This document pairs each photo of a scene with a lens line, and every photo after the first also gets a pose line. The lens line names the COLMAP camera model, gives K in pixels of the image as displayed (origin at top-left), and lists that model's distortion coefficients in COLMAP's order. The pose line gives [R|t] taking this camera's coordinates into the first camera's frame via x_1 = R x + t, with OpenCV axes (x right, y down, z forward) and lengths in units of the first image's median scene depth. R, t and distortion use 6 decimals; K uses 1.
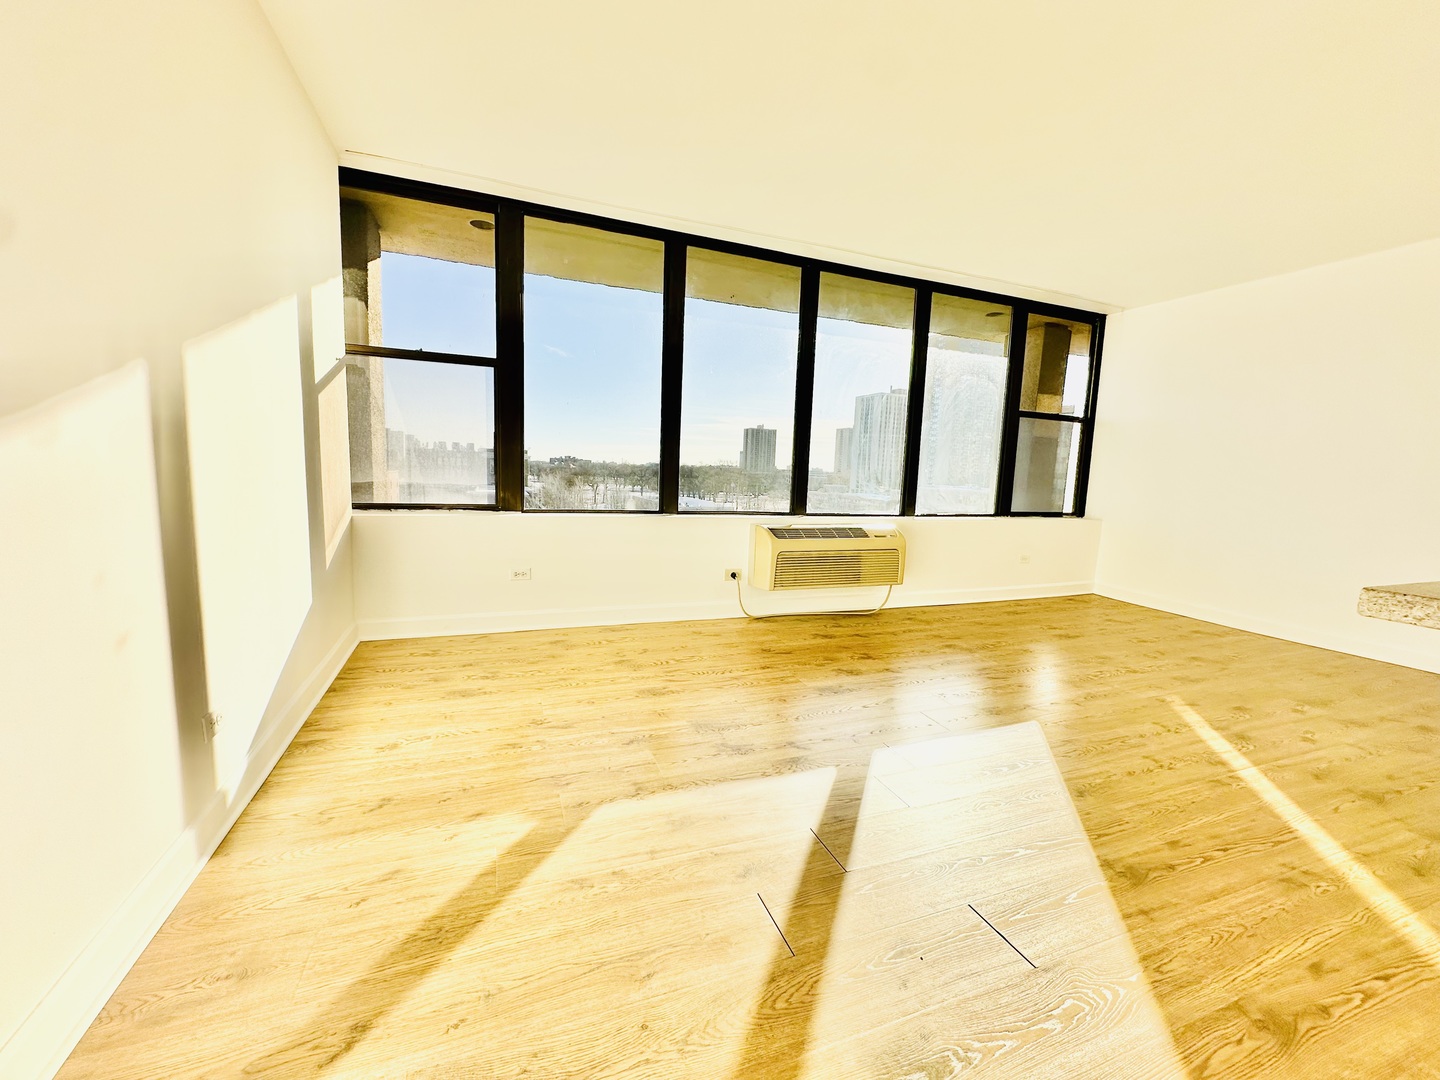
lens RADIAL K [[580.6, 0, 714.6], [0, 580.6, 538.9], [0, 0, 1]] dist [-0.000585, 0.000289]
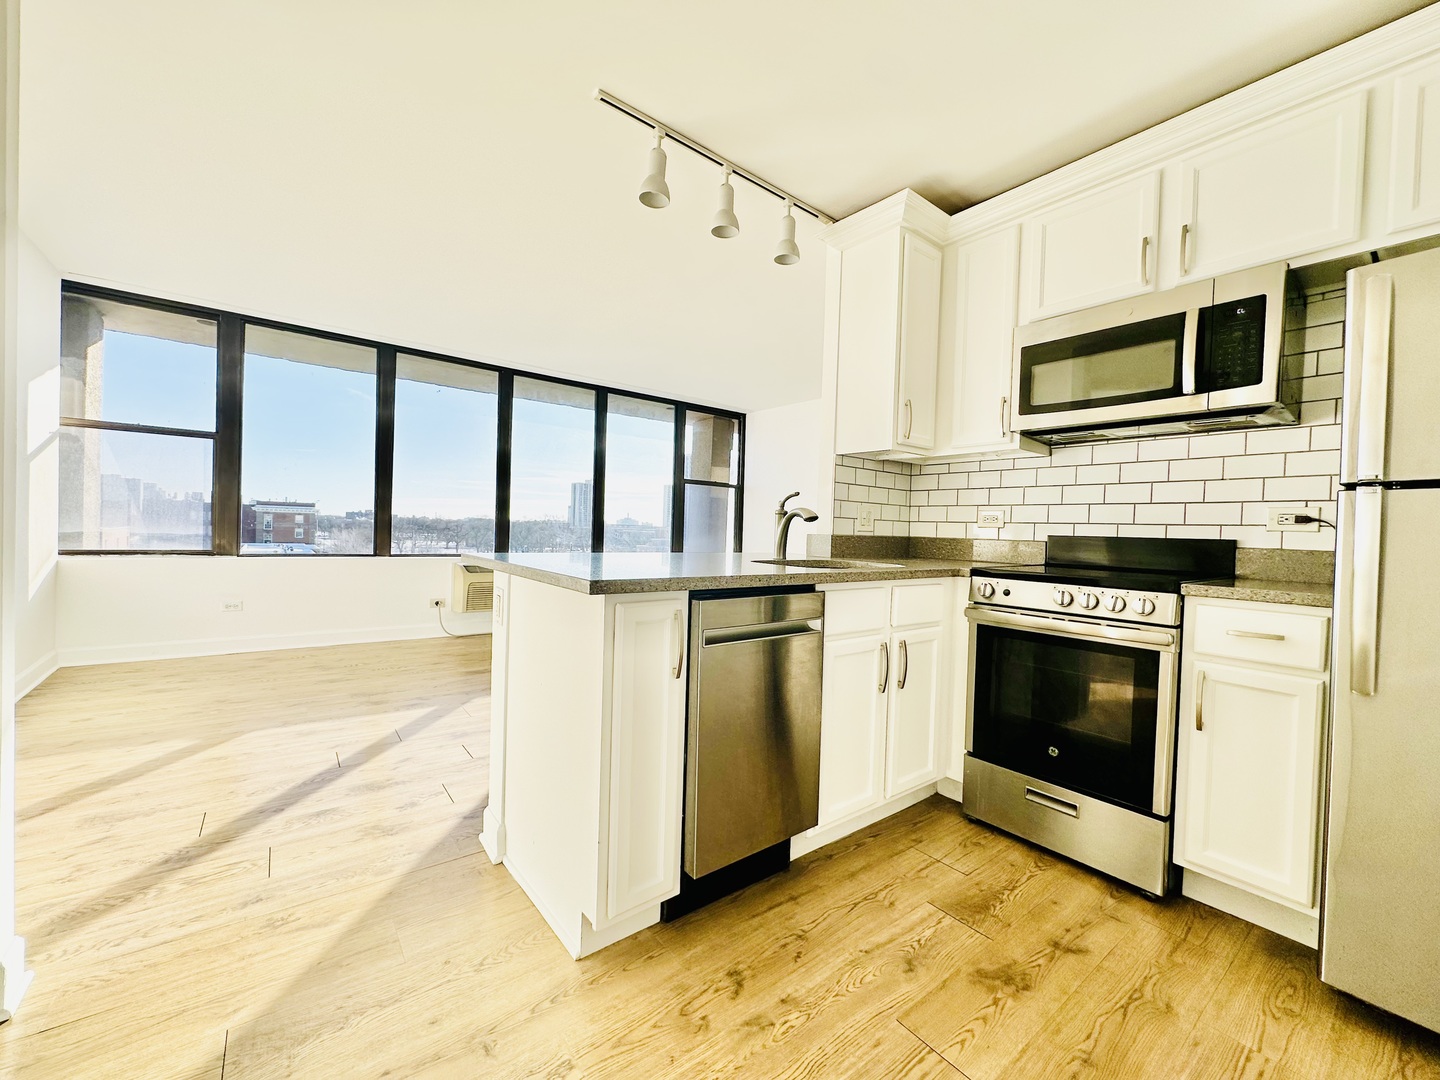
lens RADIAL K [[580.6, 0, 715.3], [0, 580.6, 539.7], [0, 0, 1]] dist [-0.000585, 0.000289]
pose [[0.957303, -0.009877, 0.288917, 0.271397], [0.036527, 0.995539, -0.086995, 0.060859], [-0.286769, 0.093834, 0.953393, -0.442180]]
